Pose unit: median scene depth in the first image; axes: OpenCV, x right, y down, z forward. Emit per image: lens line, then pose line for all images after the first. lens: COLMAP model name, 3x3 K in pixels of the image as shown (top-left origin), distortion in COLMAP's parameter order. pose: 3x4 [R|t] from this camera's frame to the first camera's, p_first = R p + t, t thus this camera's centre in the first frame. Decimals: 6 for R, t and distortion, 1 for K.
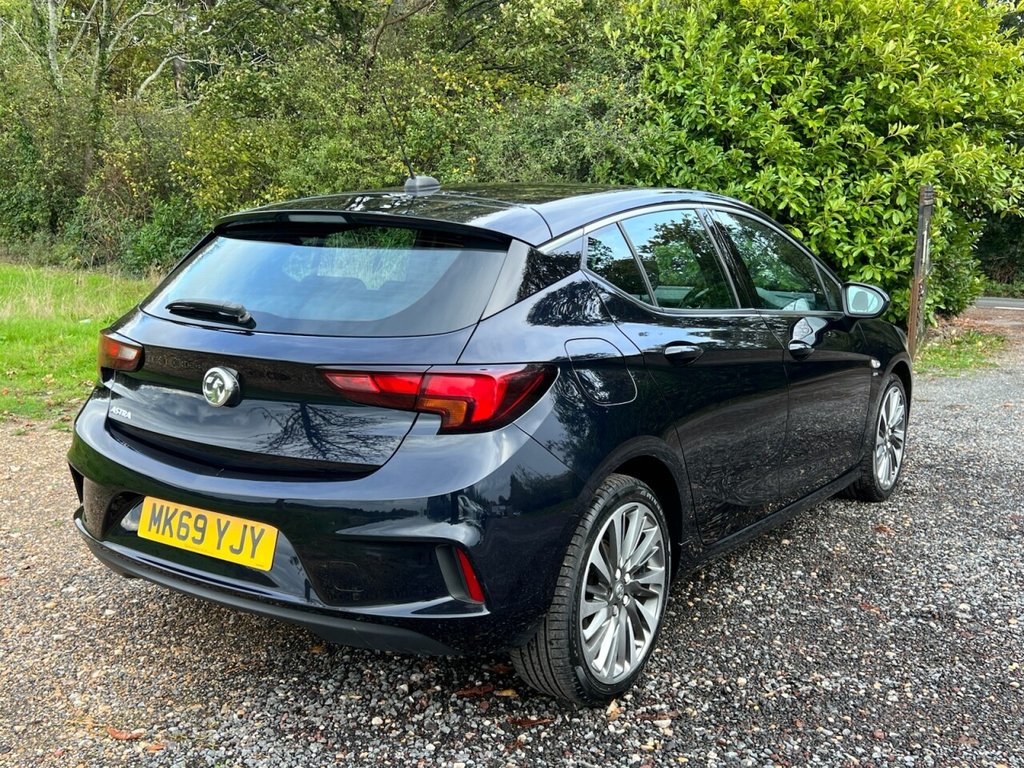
lens RADIAL K [[1092.9, 0, 506.0], [0, 1092.9, 420.3], [0, 0, 1]] dist [0.024364, 0.000000]
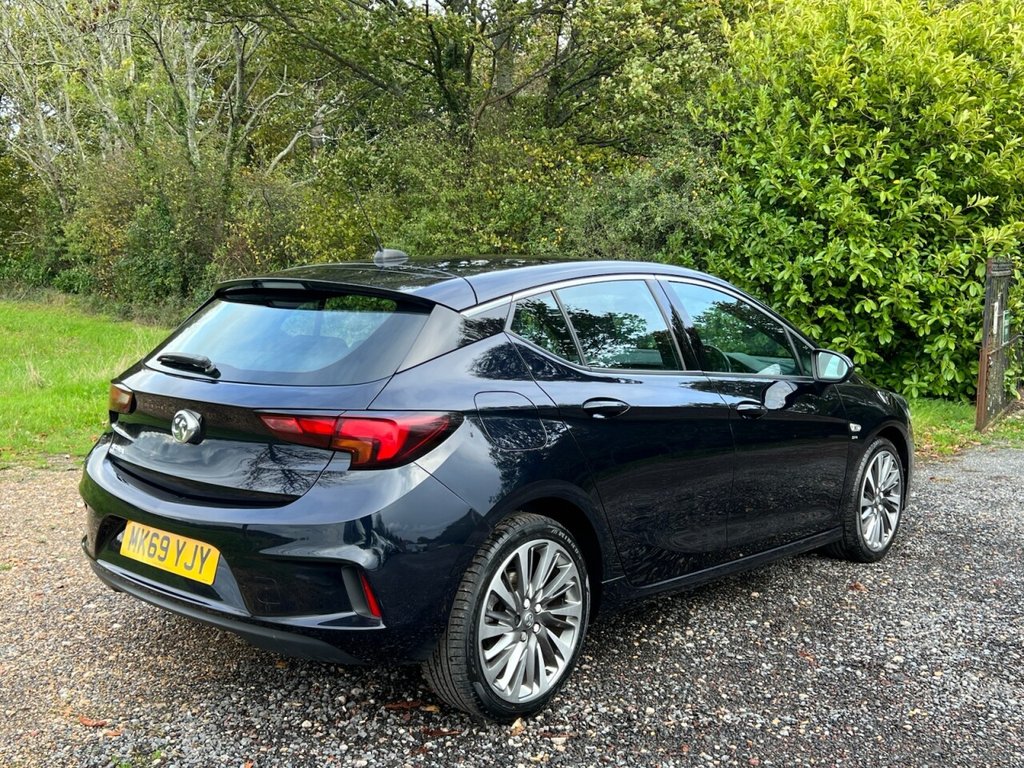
lens RADIAL K [[1092.9, 0, 498.5], [0, 1092.9, 428.0], [0, 0, 1]] dist [0.024364, 0.000000]
pose [[0.992147, 0.023226, -0.122901, 0.194174], [-0.029750, 0.998229, -0.051518, 0.018715], [0.121487, 0.054769, 0.991081, -0.110203]]
